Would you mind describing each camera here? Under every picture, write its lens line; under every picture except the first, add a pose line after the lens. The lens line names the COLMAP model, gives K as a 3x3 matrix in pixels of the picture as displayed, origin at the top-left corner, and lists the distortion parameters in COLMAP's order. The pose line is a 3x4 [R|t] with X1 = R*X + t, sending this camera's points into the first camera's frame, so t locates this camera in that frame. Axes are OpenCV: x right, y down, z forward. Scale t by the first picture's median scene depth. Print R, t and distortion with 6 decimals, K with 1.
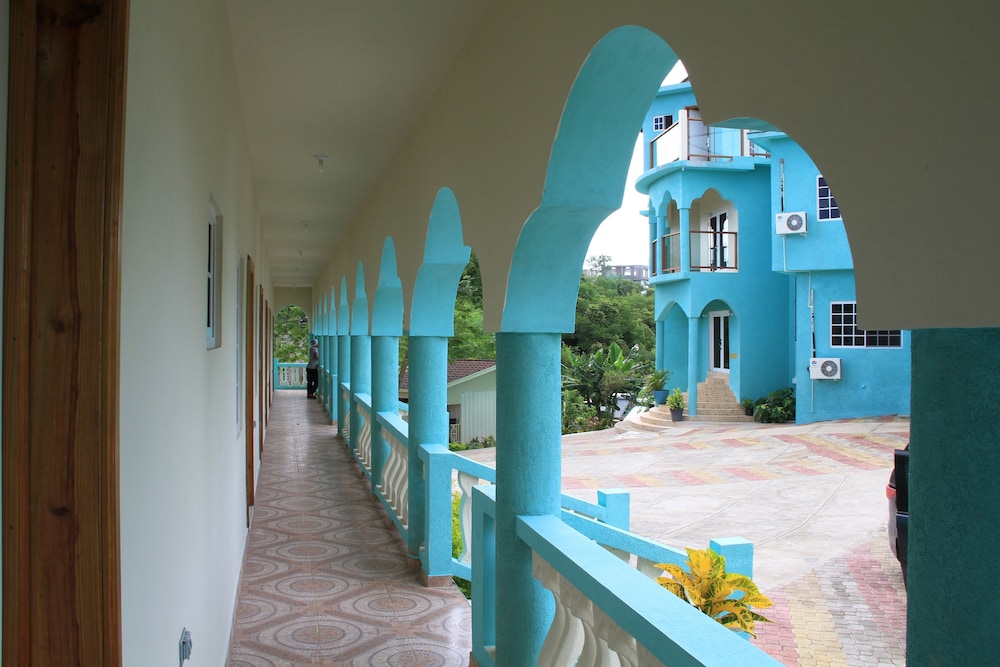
lens RADIAL K [[796.9, 0, 500.0], [0, 796.9, 333.5], [0, 0, 1]] dist [-0.169082, 0.112298]
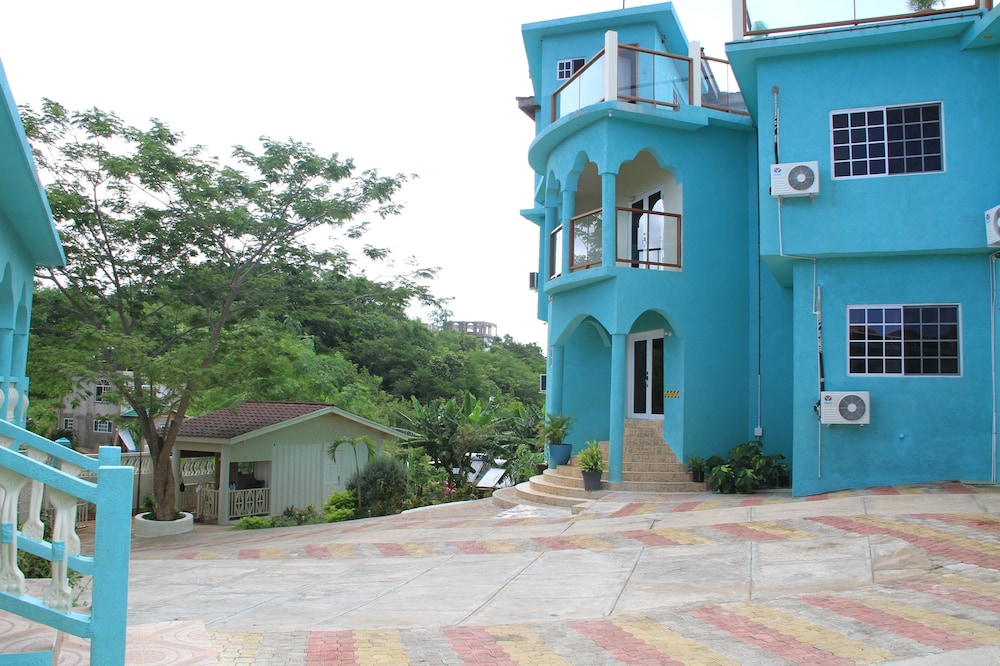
lens RADIAL K [[796.9, 0, 500.0], [0, 796.9, 333.0], [0, 0, 1]] dist [-0.169082, 0.112298]
pose [[0.978468, 0.041699, 0.202143, 0.010043], [-0.025787, 0.996403, -0.080720, 0.035346], [-0.204782, 0.073769, 0.976024, 0.361975]]
